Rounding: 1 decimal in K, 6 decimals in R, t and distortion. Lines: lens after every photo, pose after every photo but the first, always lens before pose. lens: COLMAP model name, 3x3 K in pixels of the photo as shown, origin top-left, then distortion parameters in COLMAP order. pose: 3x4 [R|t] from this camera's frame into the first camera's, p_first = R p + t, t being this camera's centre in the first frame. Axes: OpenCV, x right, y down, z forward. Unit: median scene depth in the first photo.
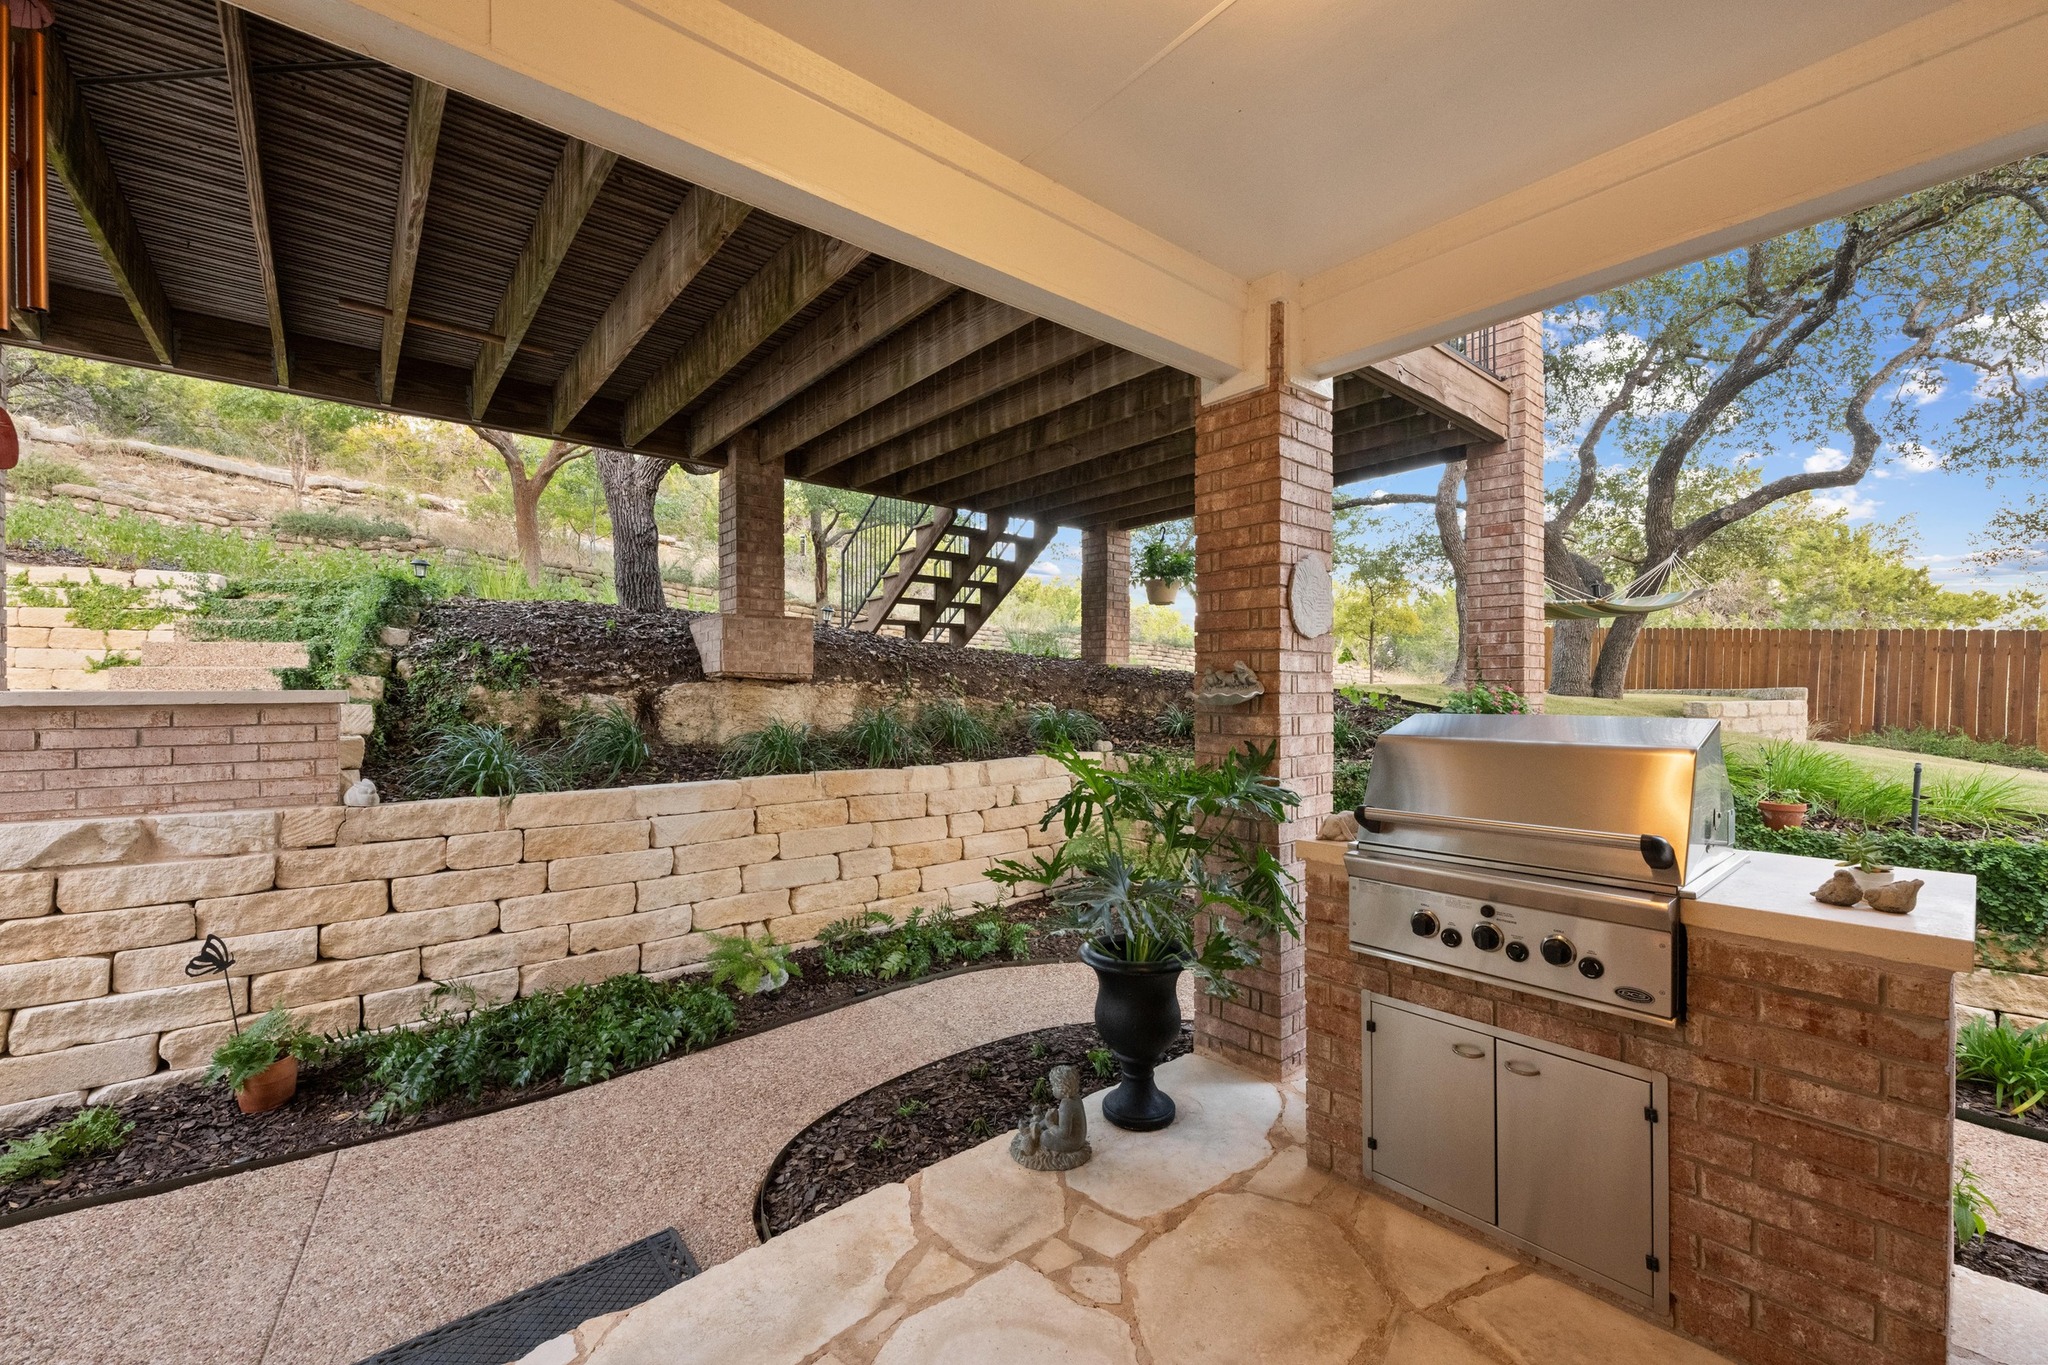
lens RADIAL K [[813.5, 0, 1015.2], [0, 813.5, 688.1], [0, 0, 1]] dist [0.002226, 0.000704]
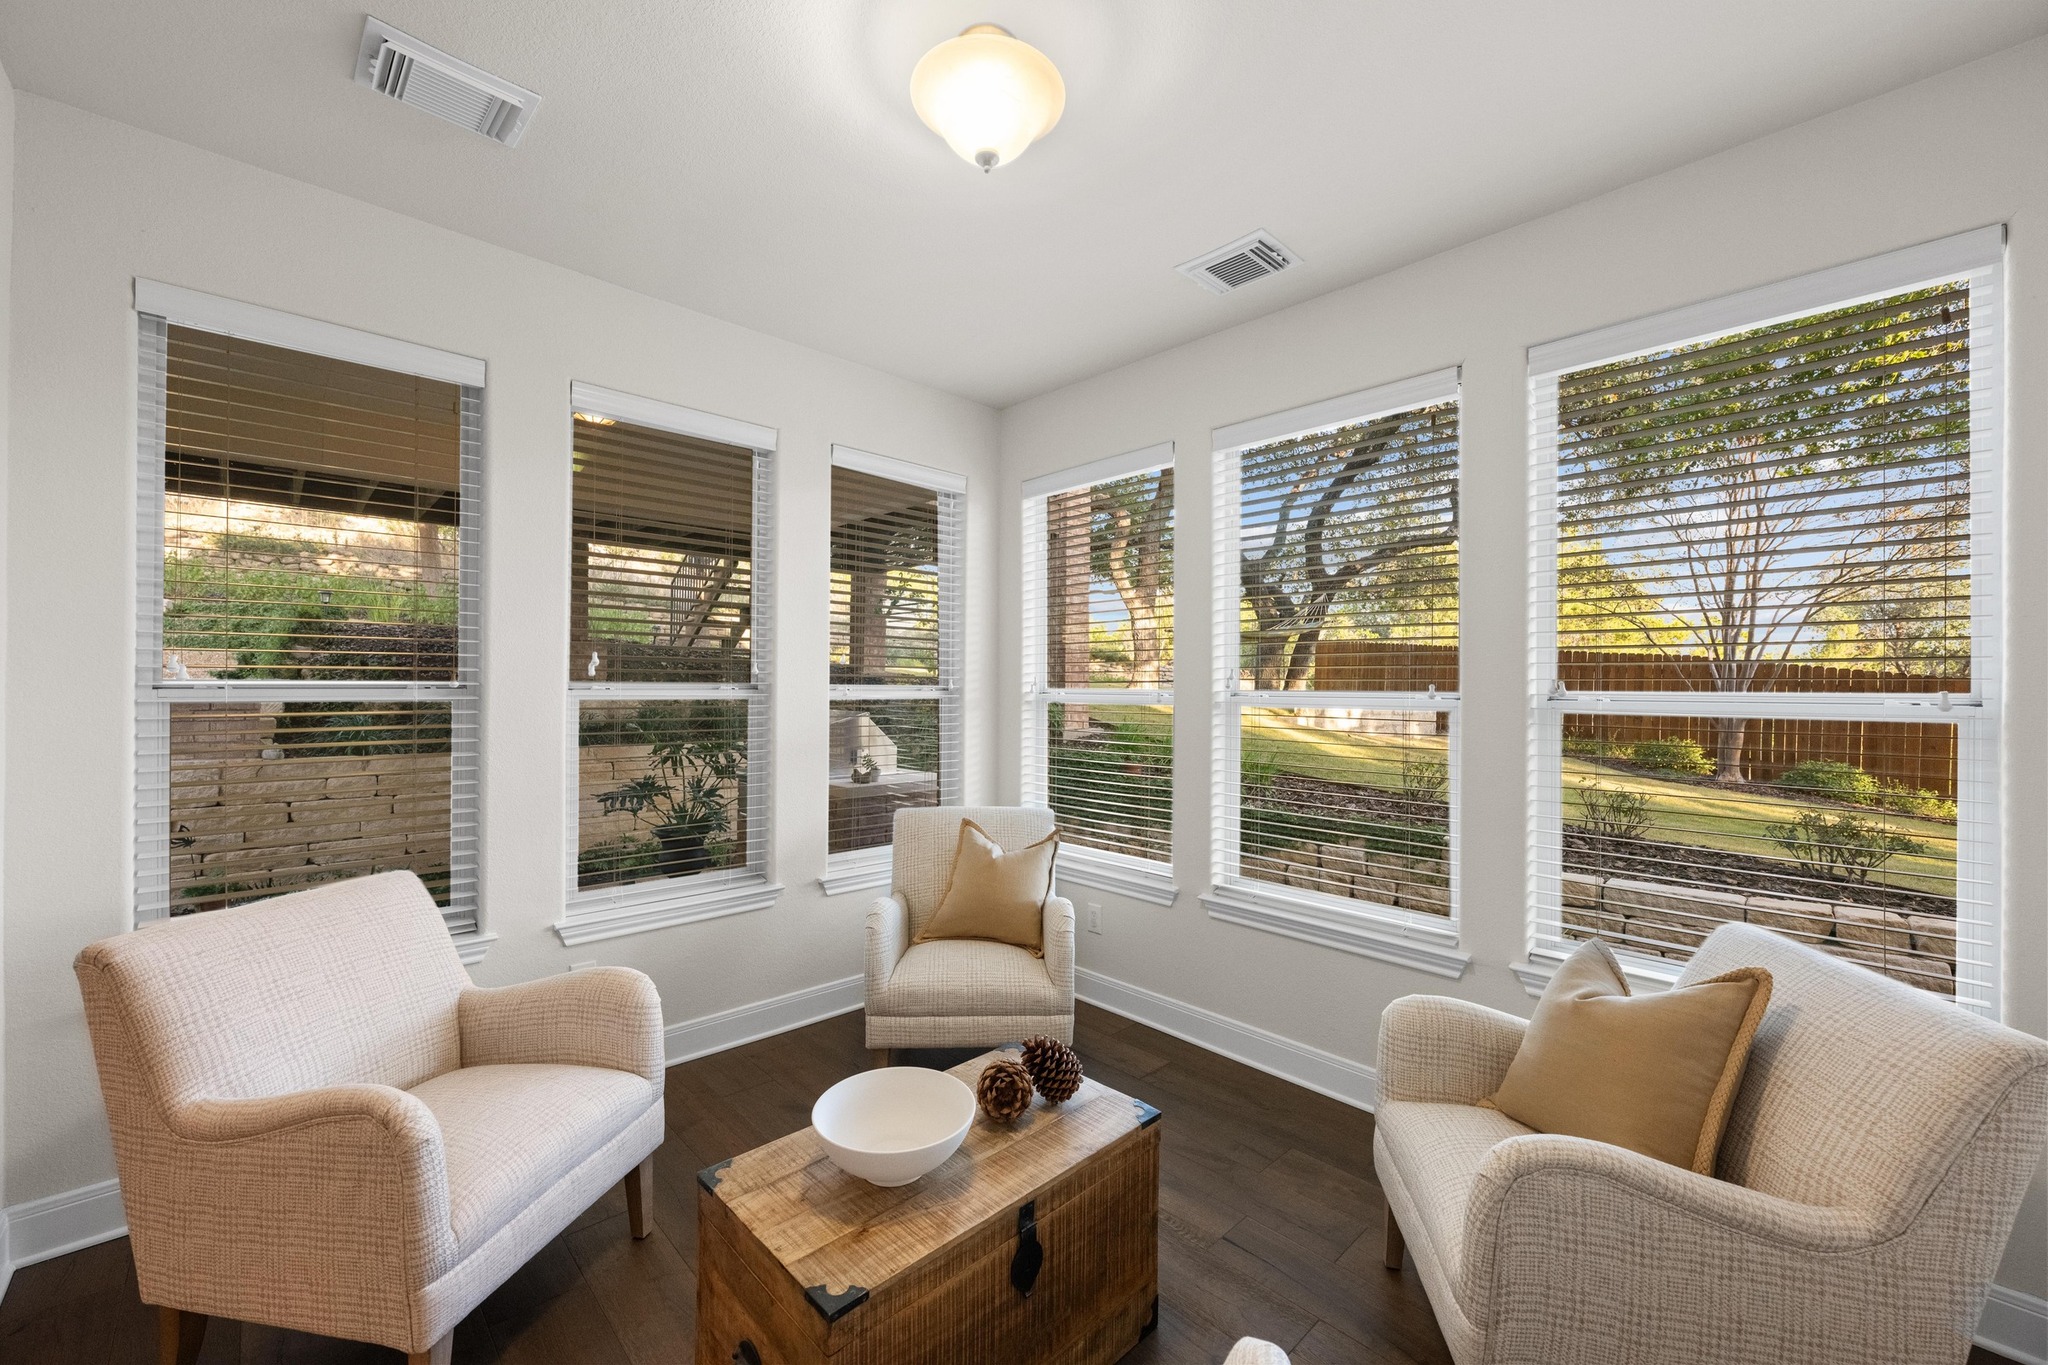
lens RADIAL K [[813.5, 0, 1034.9], [0, 813.5, 682.6], [0, 0, 1]] dist [0.002226, 0.000704]
pose [[0.997801, 0.012664, 0.065059, 0.577007], [-0.012695, 0.999919, 0.000065, -0.029274], [-0.065053, -0.000890, 0.997881, -0.687467]]
